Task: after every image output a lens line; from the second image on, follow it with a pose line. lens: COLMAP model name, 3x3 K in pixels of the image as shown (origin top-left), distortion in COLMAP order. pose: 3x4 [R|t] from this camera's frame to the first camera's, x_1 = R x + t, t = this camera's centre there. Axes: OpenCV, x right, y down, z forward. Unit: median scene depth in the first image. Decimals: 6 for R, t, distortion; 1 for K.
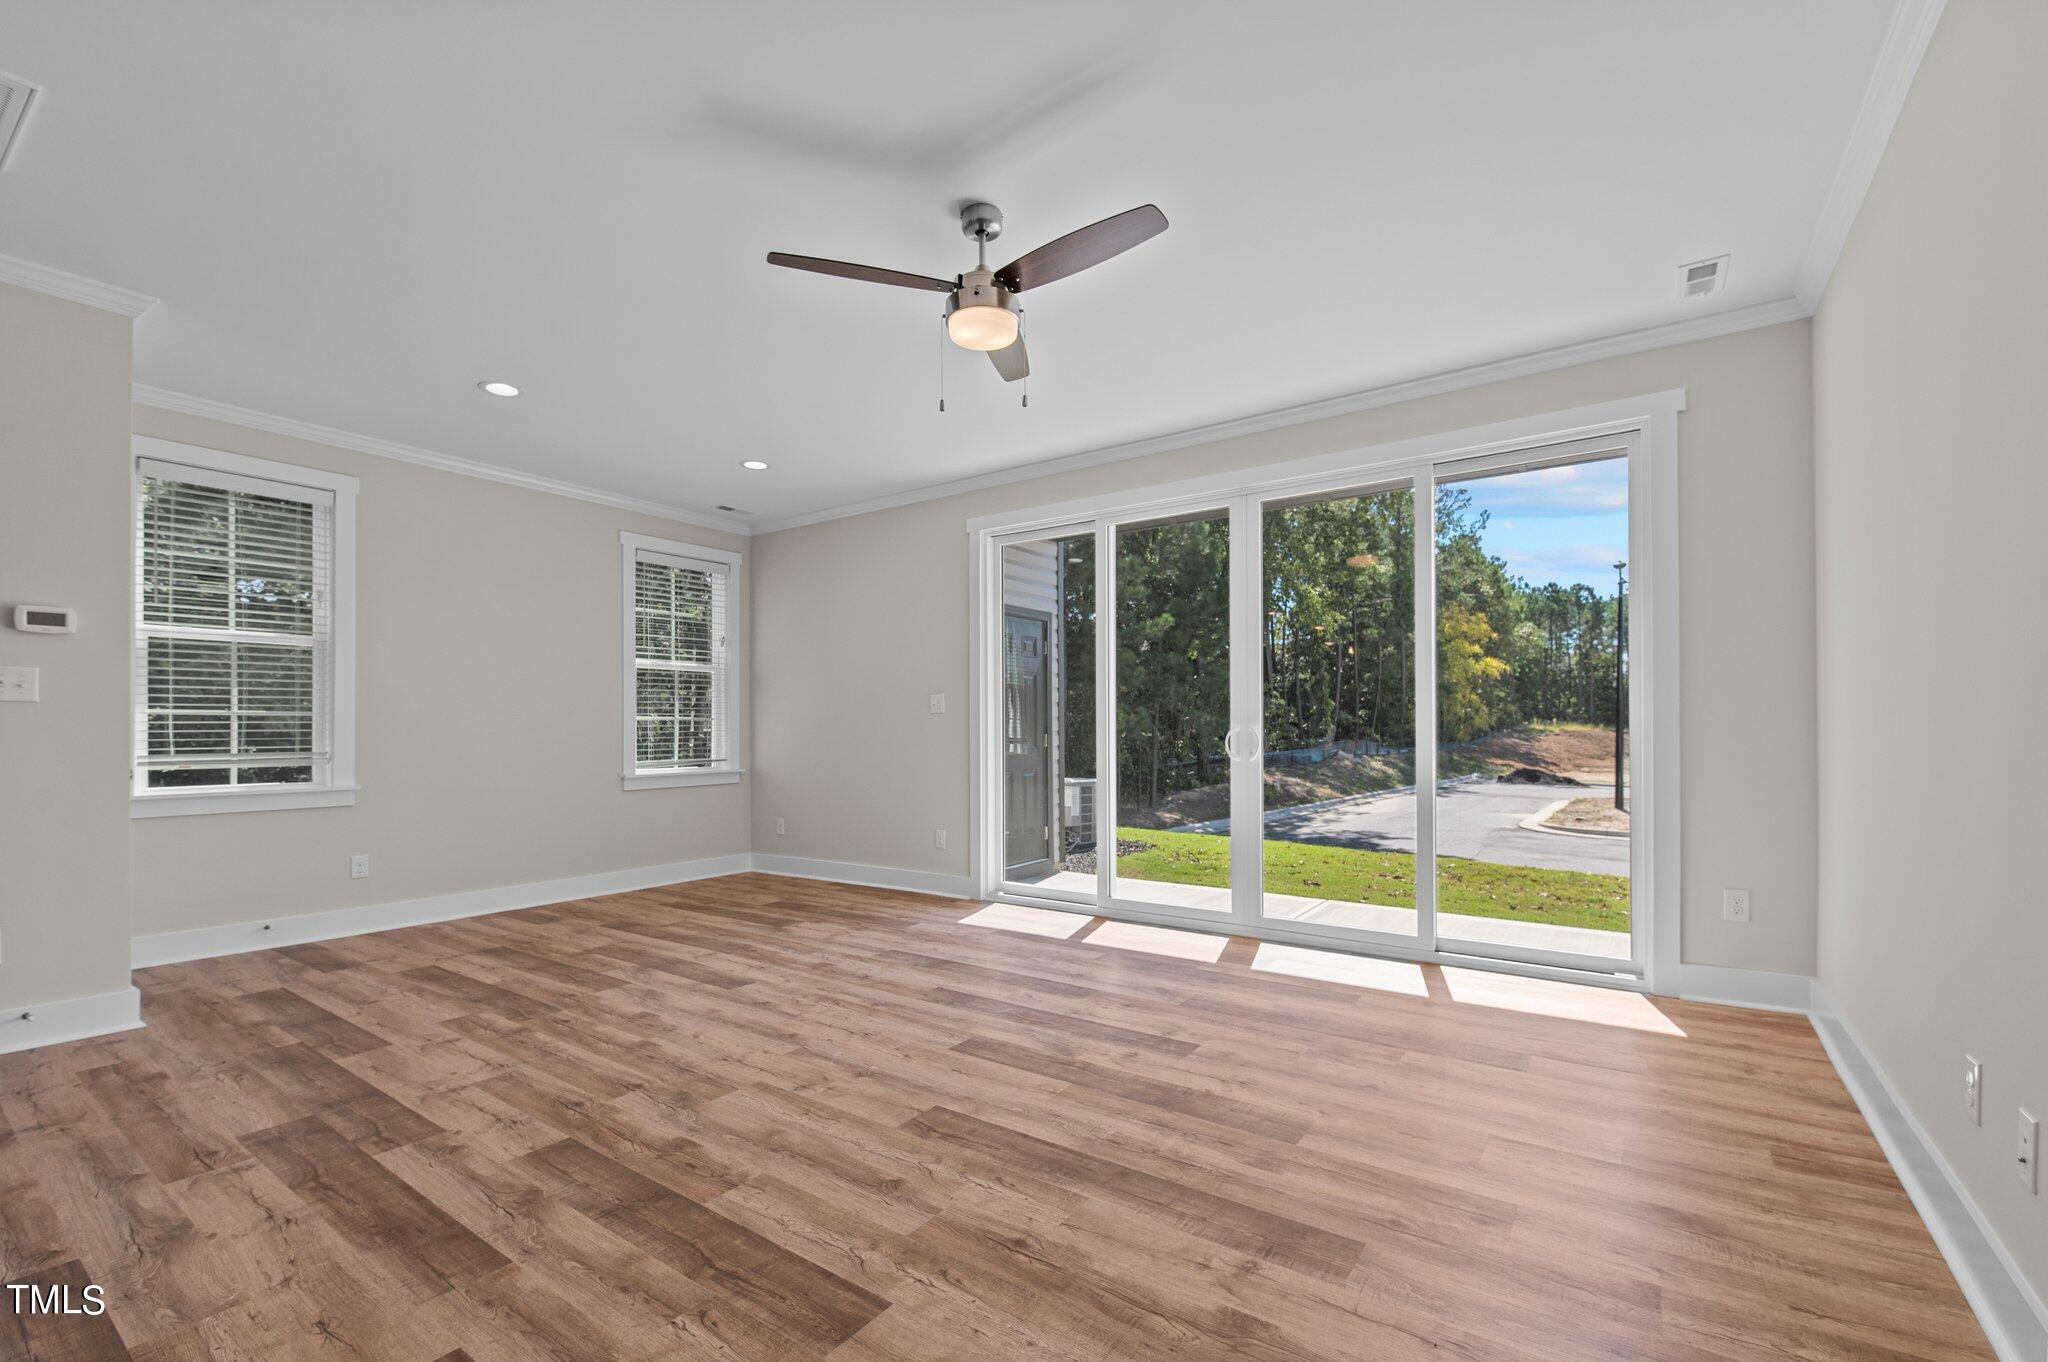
lens RADIAL K [[869.2, 0, 1024.7], [0, 869.2, 727.3], [0, 0, 1]] dist [0.008808, -0.010767]
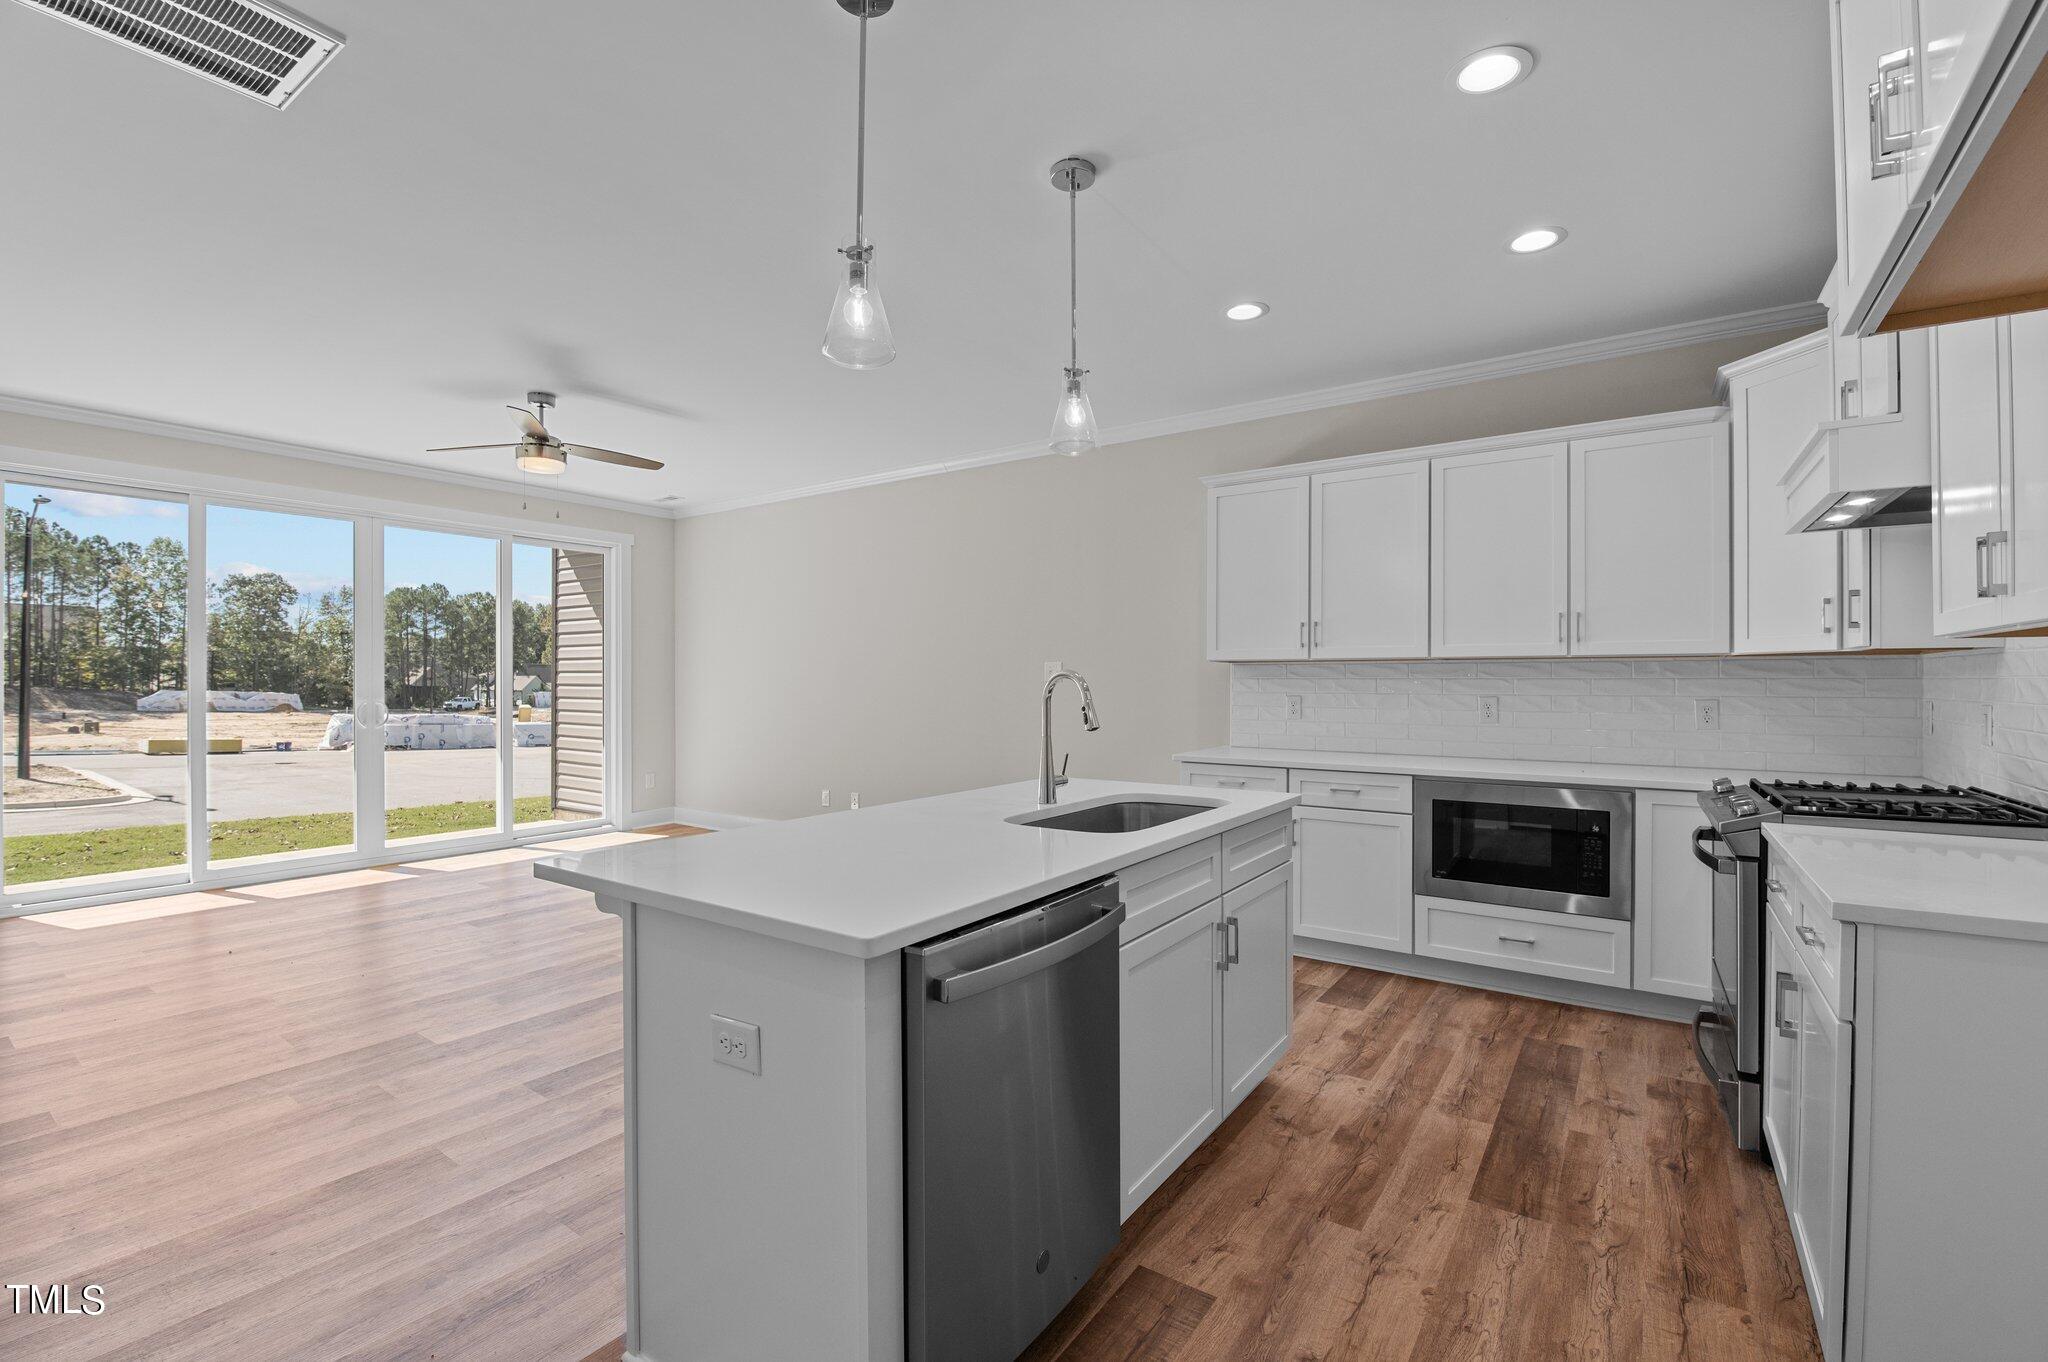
lens RADIAL K [[885.6, 0, 1018.5], [0, 885.6, 680.4], [0, 0, 1]] dist [-0.002945, -0.009699]
pose [[0.007141, 0.003677, 0.999968, -1.378540], [-0.004293, 0.999984, -0.003646, -0.039908], [-0.999965, -0.004267, 0.007157, 0.070626]]
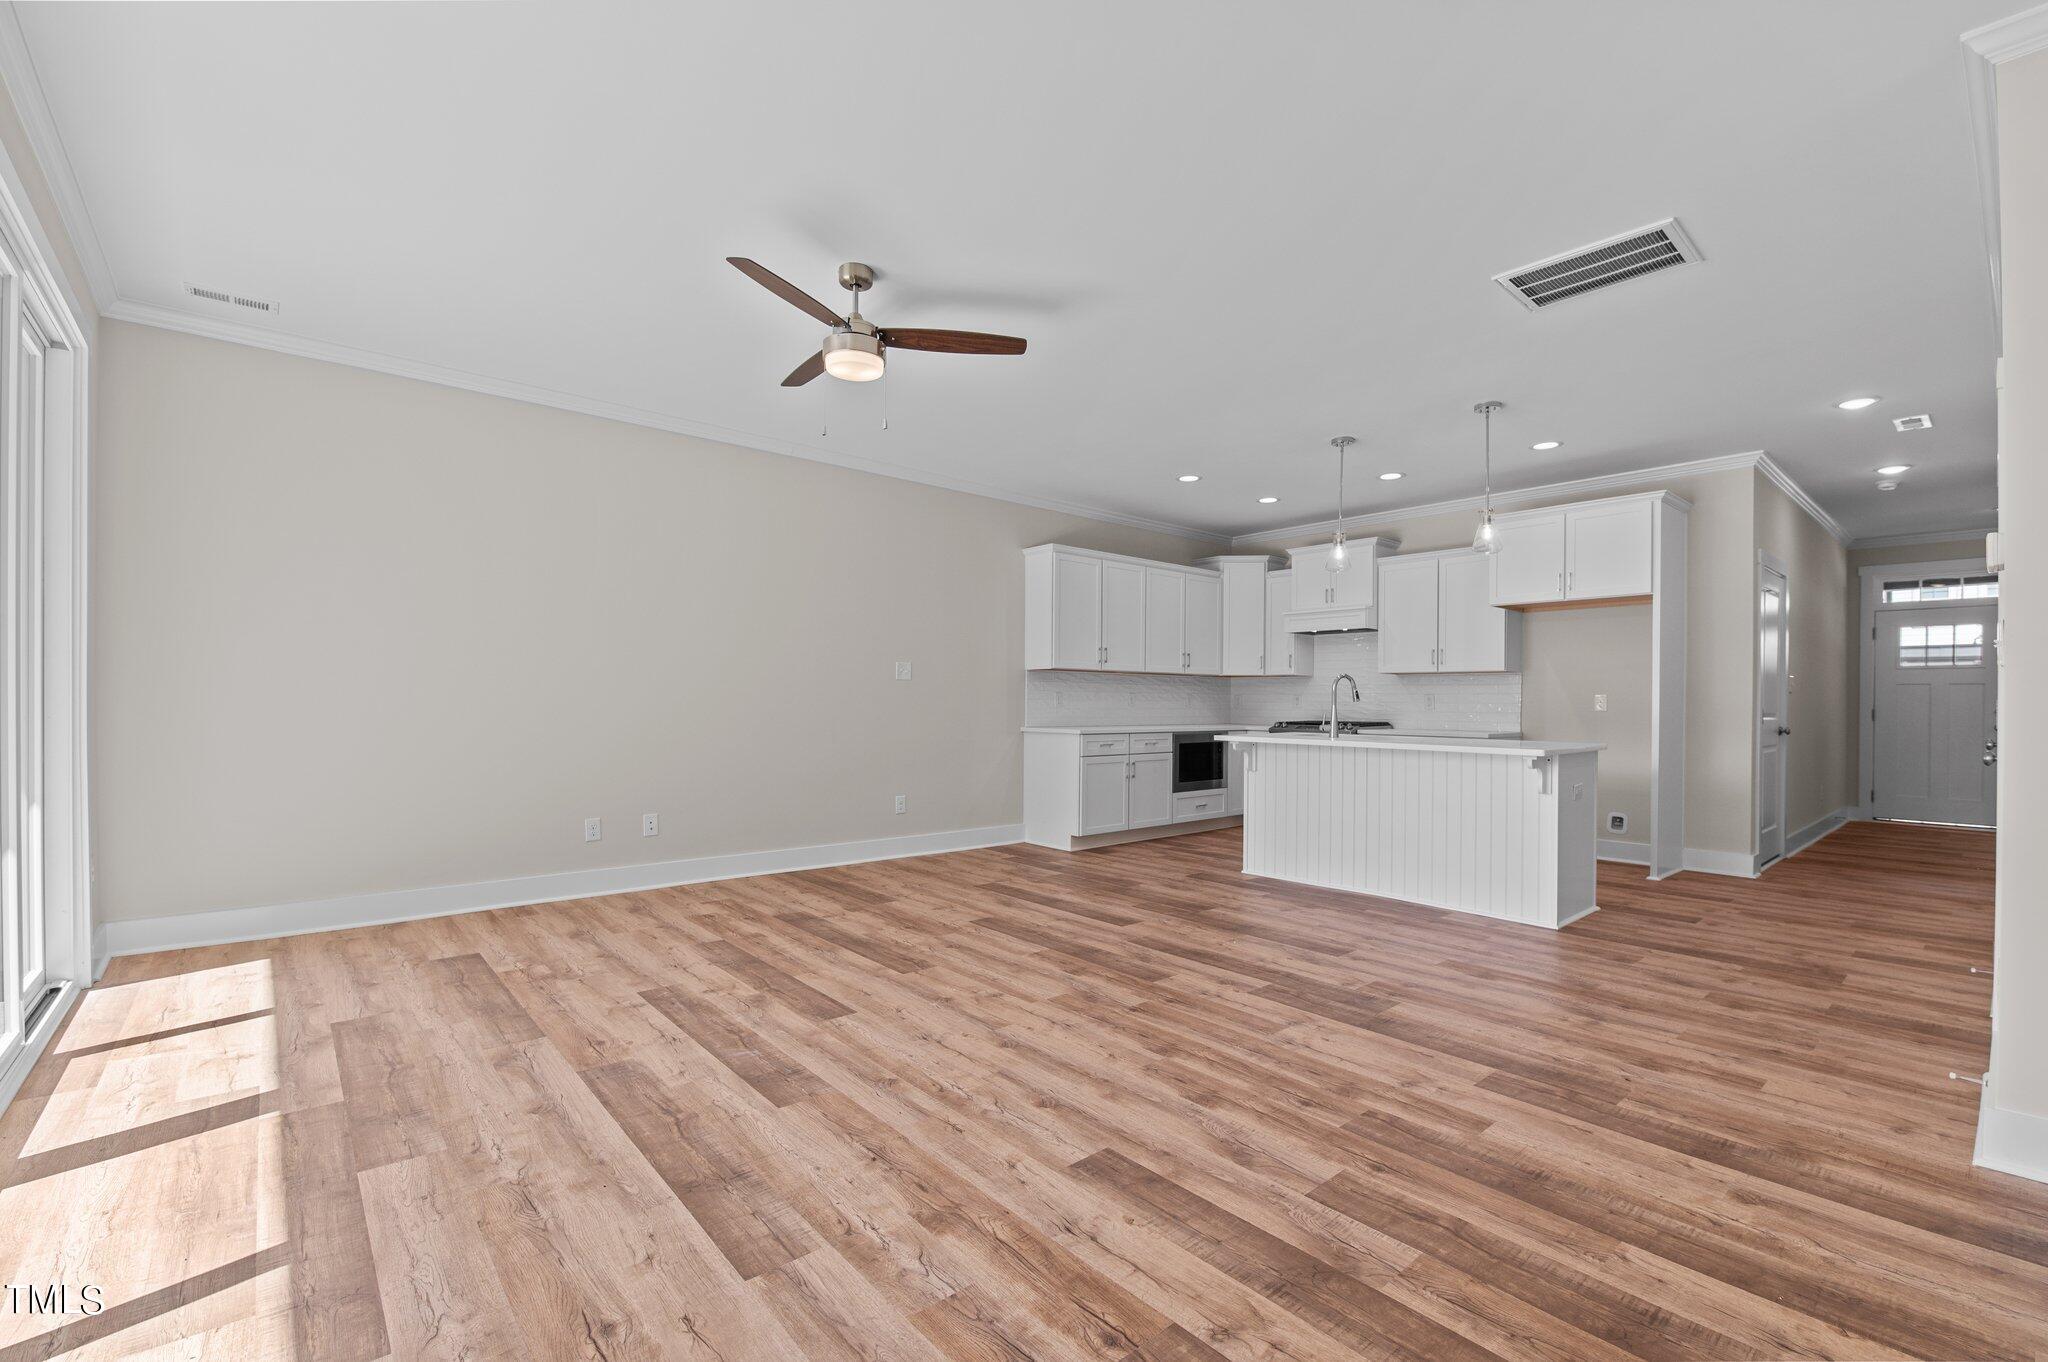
lens RADIAL K [[875.3, 0, 1015.4], [0, 875.3, 708.3], [0, 0, 1]] dist [0.000934, -0.009728]
pose [[-0.968846, -0.005698, 0.247598, -0.455175], [-0.005046, 0.999982, 0.003268, 0.007555], [-0.247612, 0.001917, -0.968857, 1.704002]]
